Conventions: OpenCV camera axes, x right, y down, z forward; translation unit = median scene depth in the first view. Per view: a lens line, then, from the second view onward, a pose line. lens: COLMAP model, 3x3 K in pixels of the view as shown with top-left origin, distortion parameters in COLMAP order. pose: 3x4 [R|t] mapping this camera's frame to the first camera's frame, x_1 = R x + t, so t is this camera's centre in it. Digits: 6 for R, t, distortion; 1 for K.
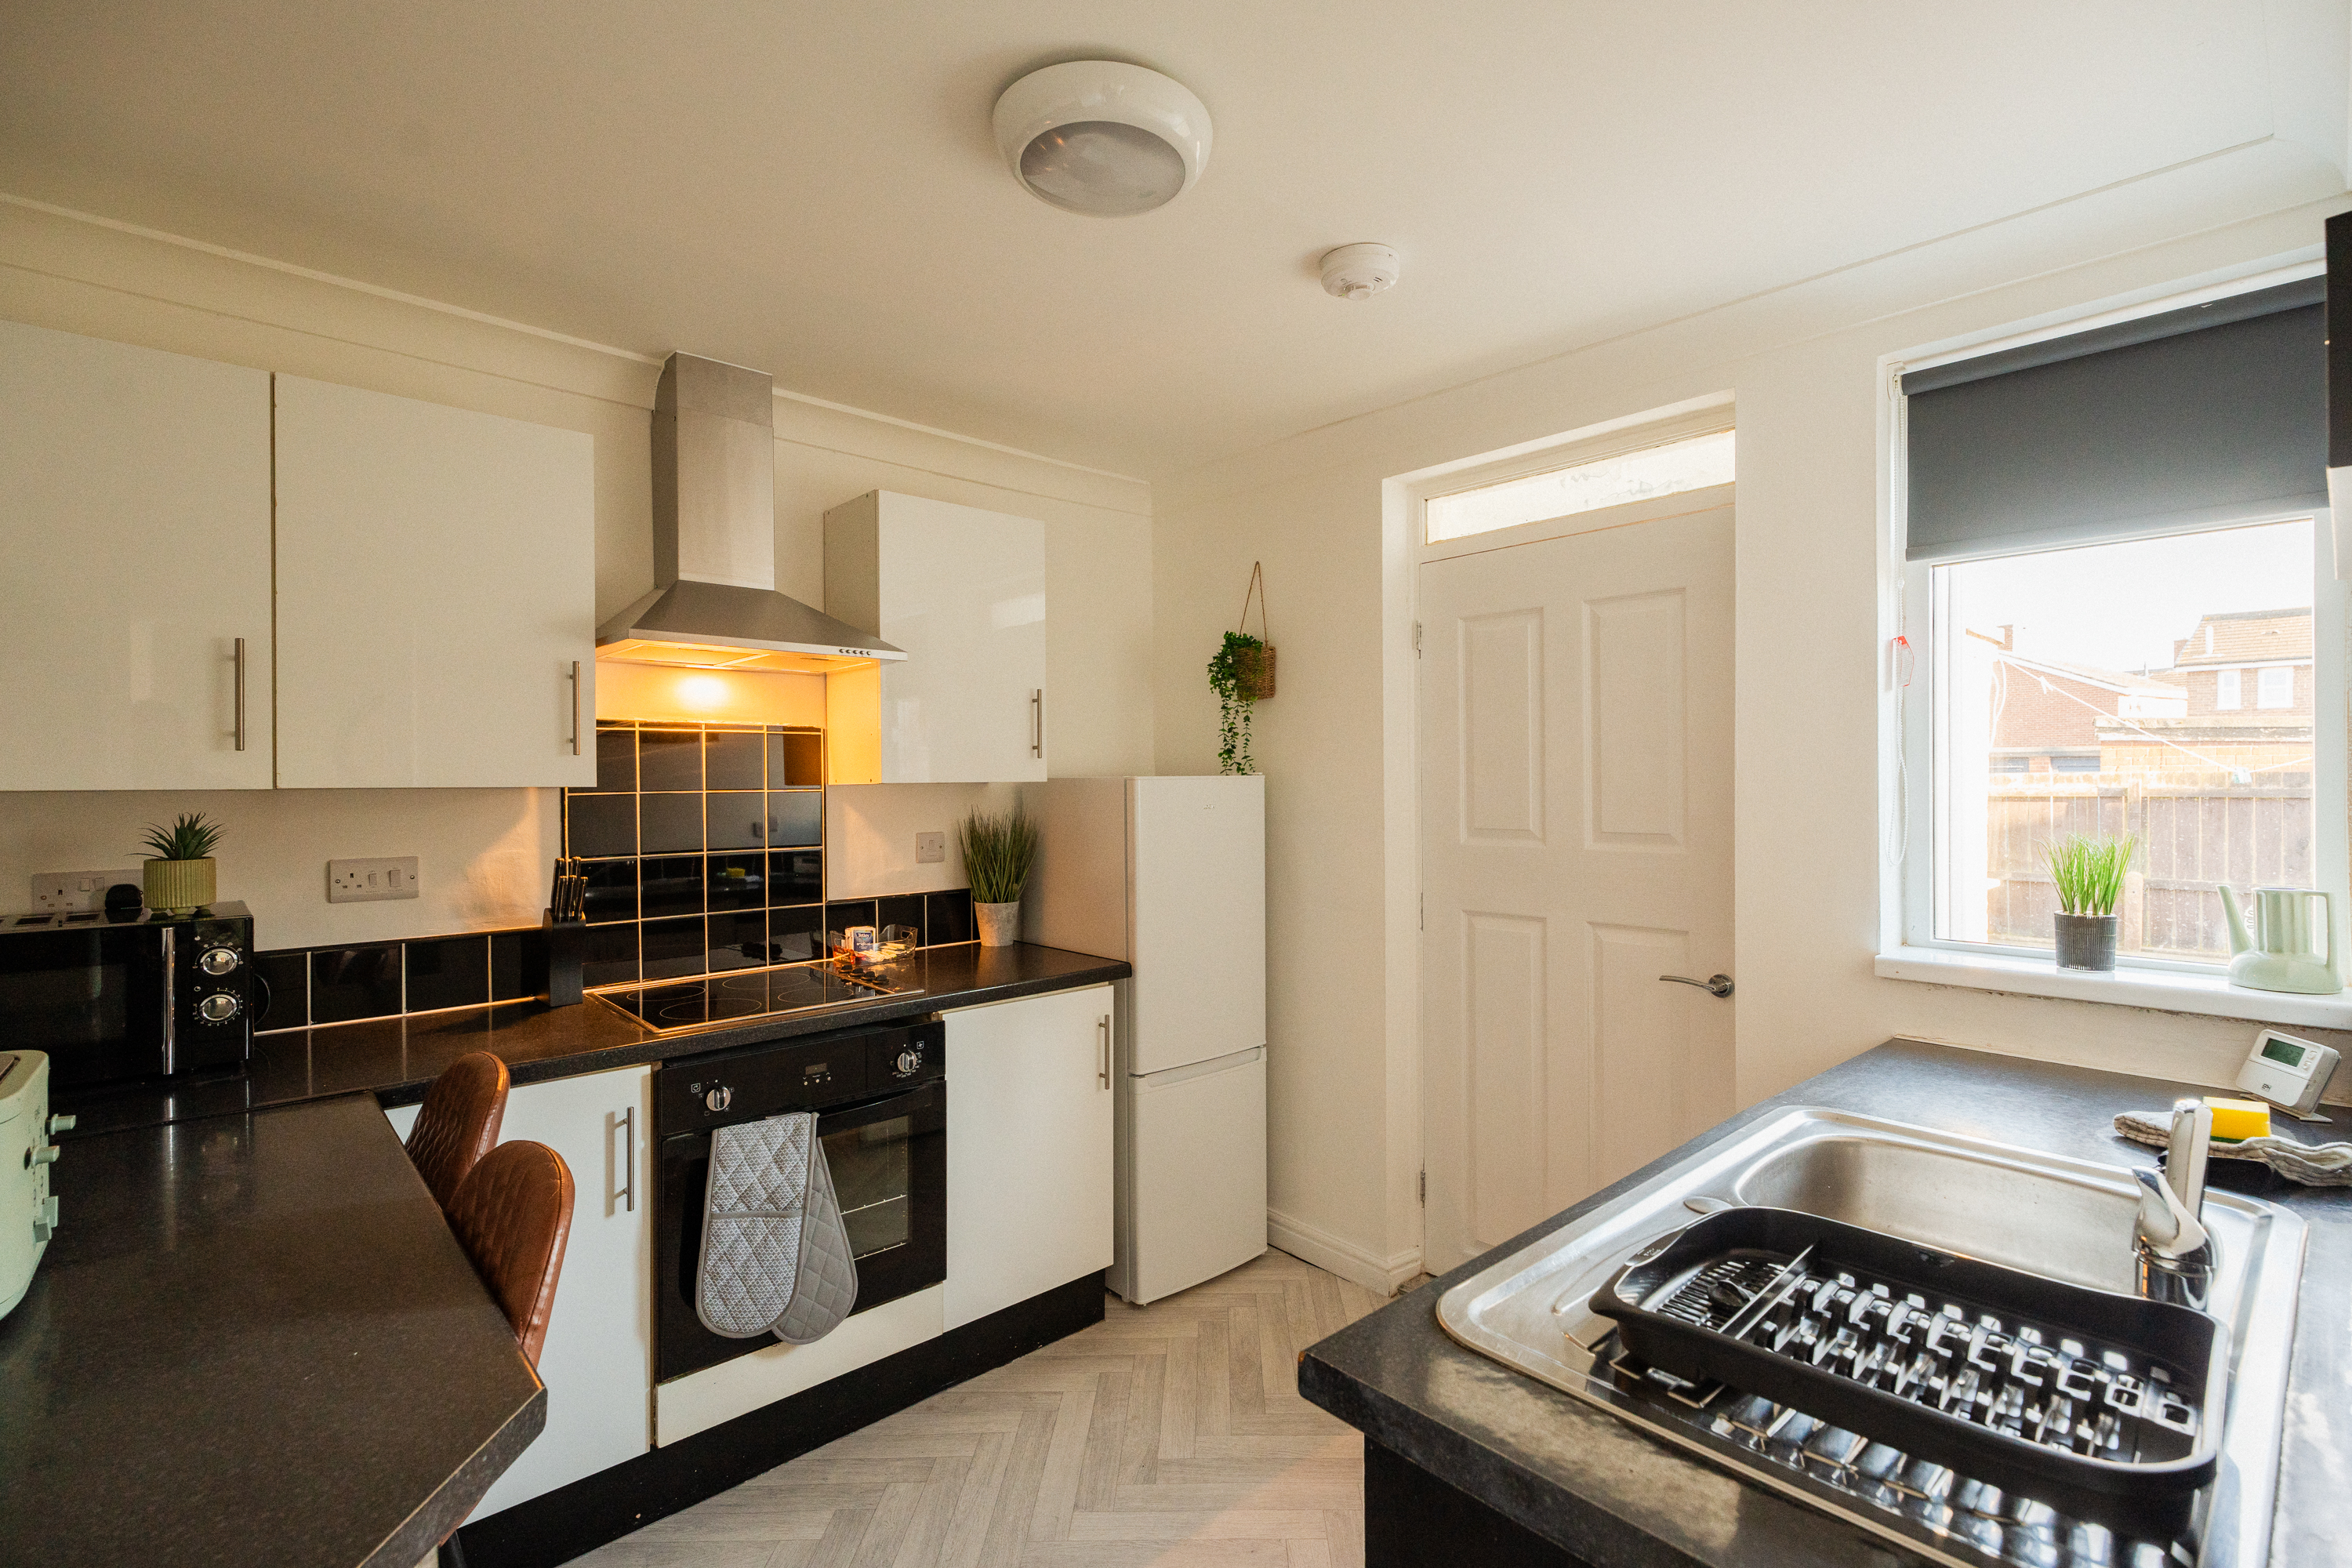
lens RADIAL K [[1042.0, 0, 1184.7], [0, 1042.0, 786.5], [0, 0, 1]] dist [0.010238, -0.000196]
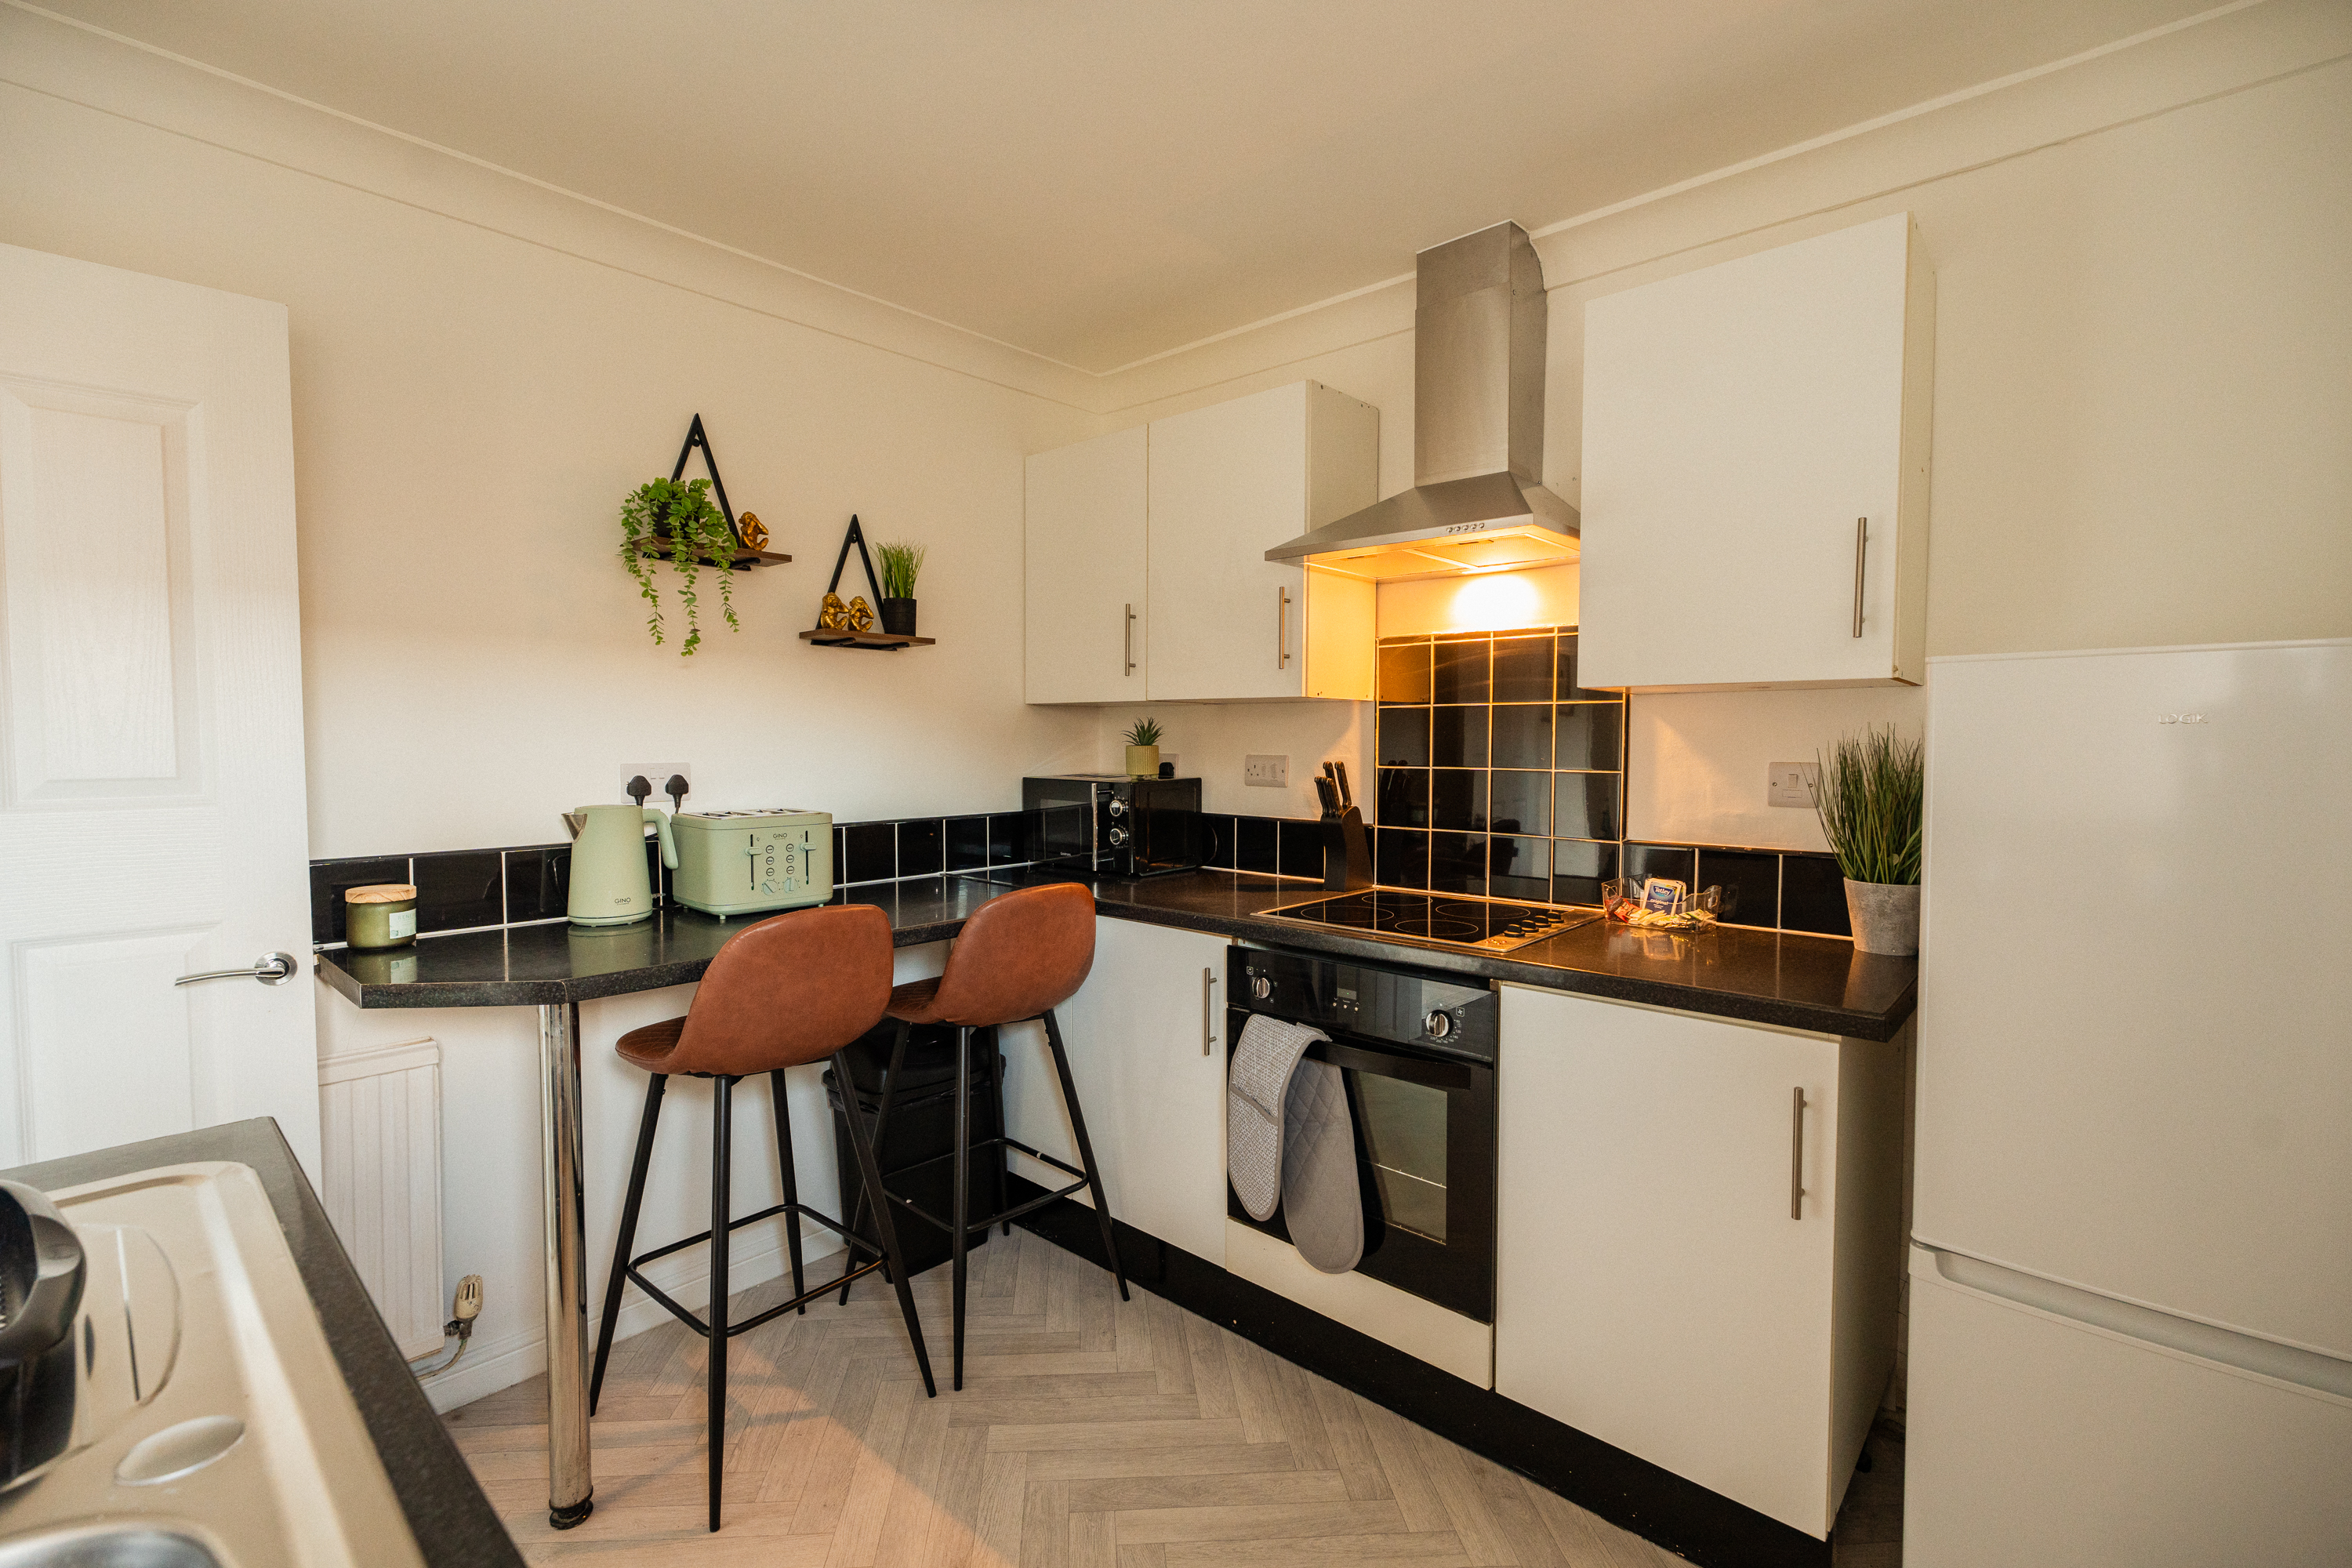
lens RADIAL K [[1042.0, 0, 1184.7], [0, 1042.0, 786.5], [0, 0, 1]] dist [0.010238, -0.000196]
pose [[0.096488, 0.056230, -0.993745, 0.550122], [-0.009070, 0.998411, 0.055614, 0.035568], [0.995293, 0.003647, 0.096845, 0.770906]]
